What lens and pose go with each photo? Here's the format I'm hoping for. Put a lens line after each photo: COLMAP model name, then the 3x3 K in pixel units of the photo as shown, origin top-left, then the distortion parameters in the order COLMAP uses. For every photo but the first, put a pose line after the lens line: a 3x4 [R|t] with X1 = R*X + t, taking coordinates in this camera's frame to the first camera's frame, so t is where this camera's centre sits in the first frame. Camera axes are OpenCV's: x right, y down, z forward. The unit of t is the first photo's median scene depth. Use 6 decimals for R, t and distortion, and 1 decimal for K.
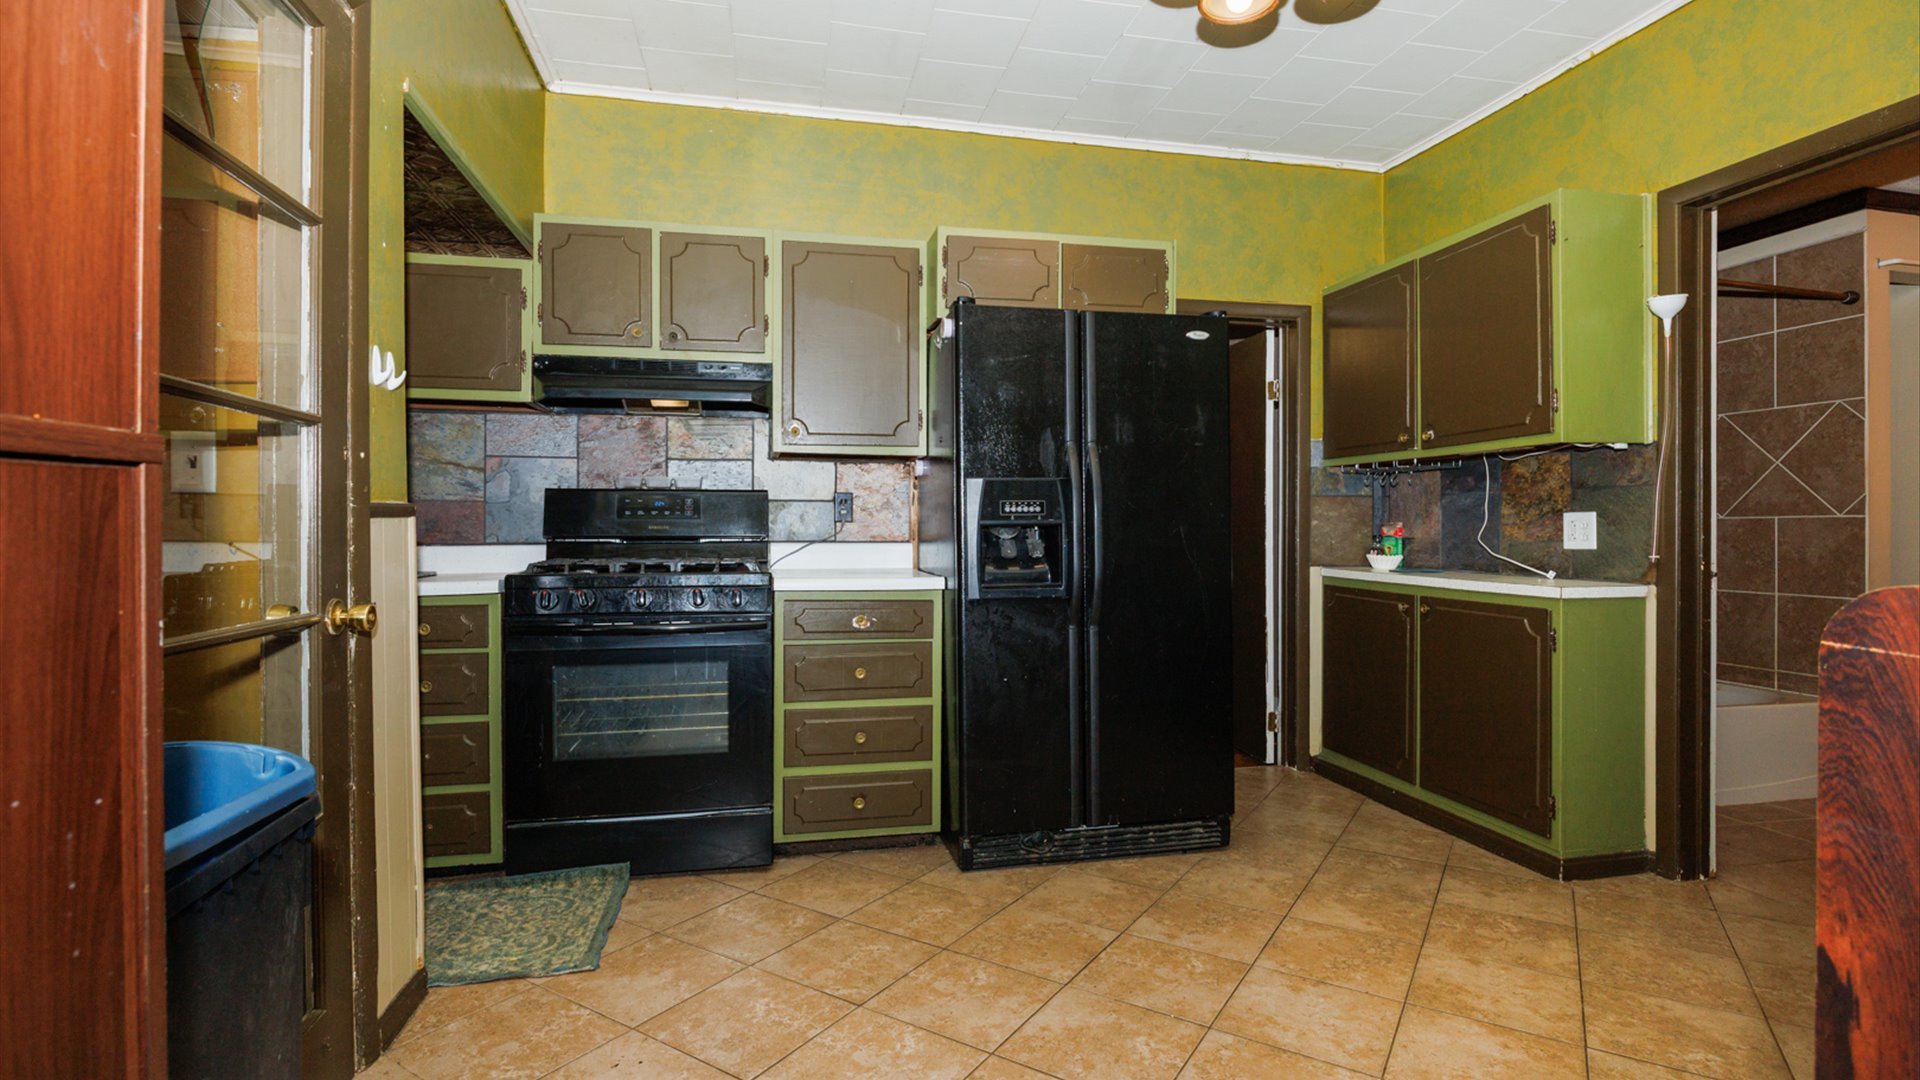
lens RADIAL K [[921.4, 0, 955.8], [0, 921.4, 532.5], [0, 0, 1]] dist [-0.016561, 0.001673]
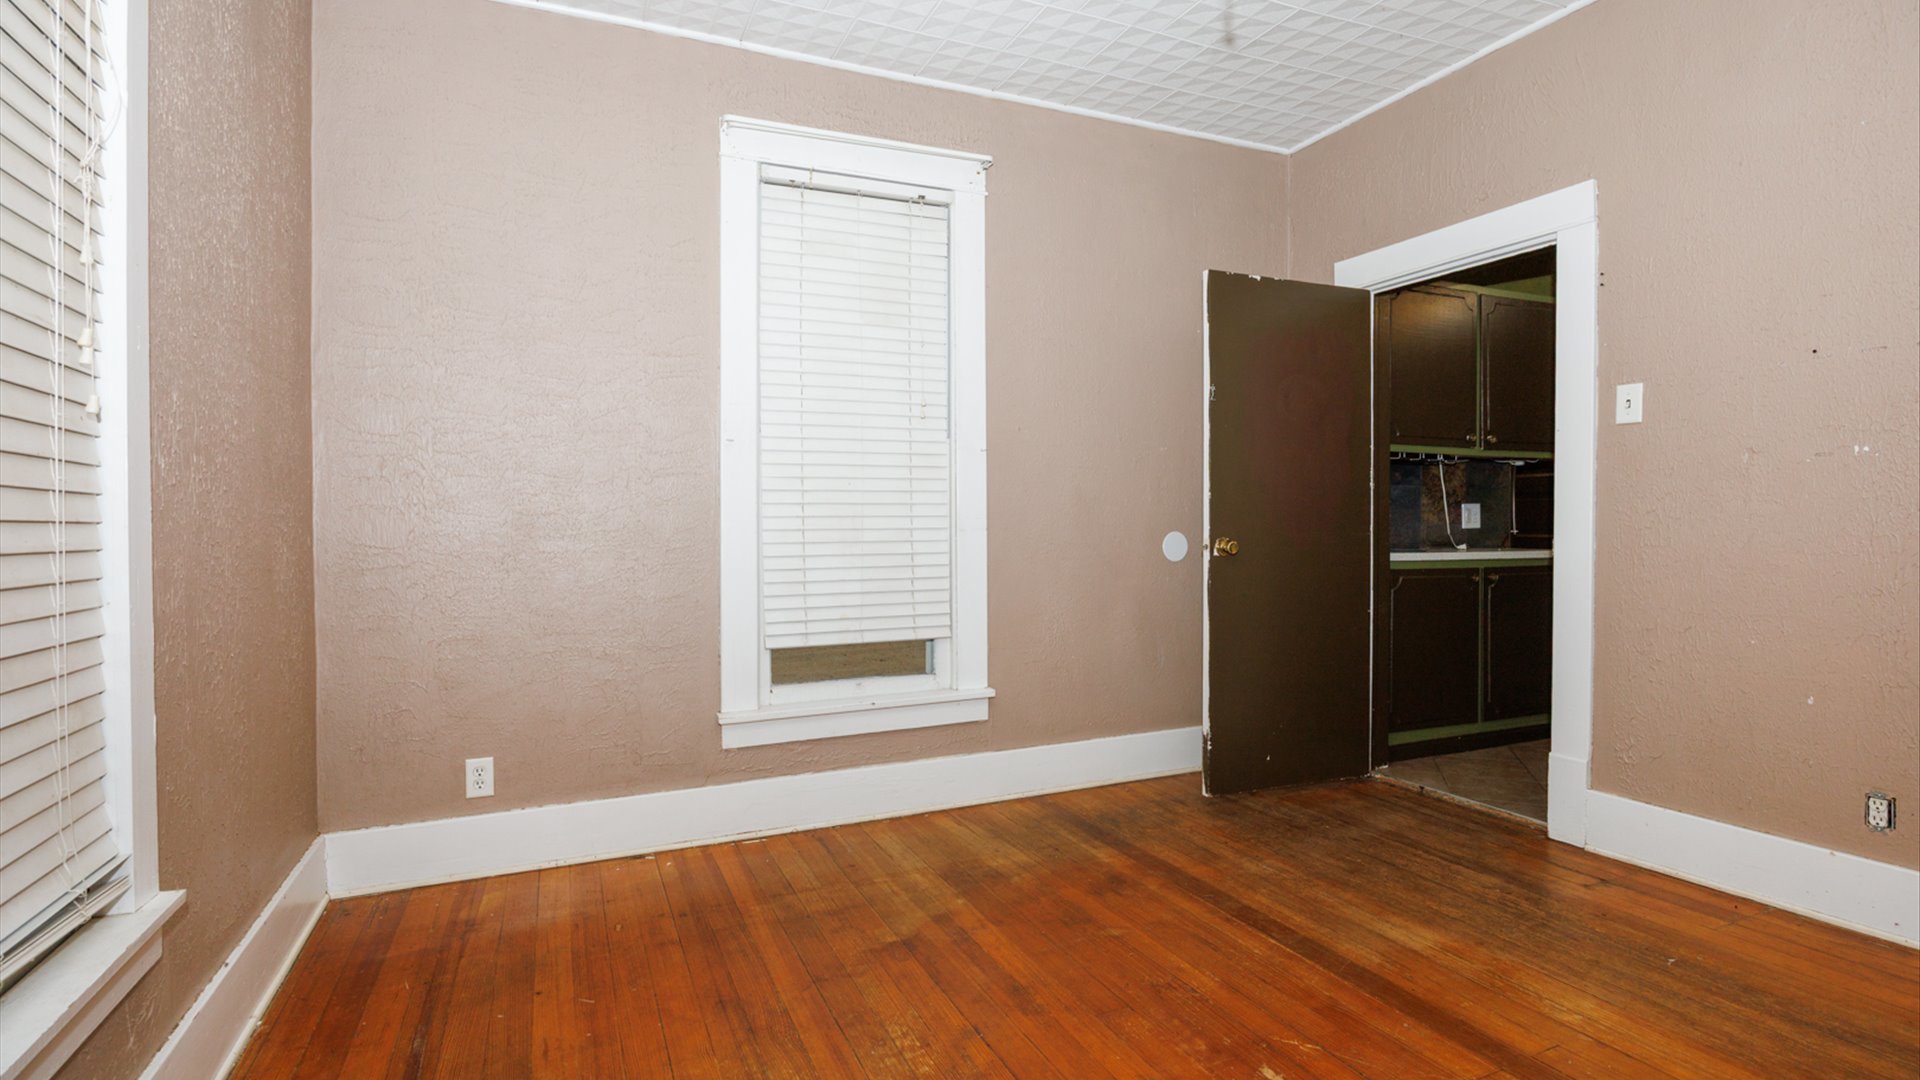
lens RADIAL K [[921.4, 0, 962.4], [0, 921.4, 539.8], [0, 0, 1]] dist [-0.016561, 0.001673]
pose [[-0.214667, -0.010612, 0.976630, -0.807812], [0.012214, 0.999834, 0.013549, 0.008779], [-0.976611, 0.014837, -0.214502, 2.856708]]
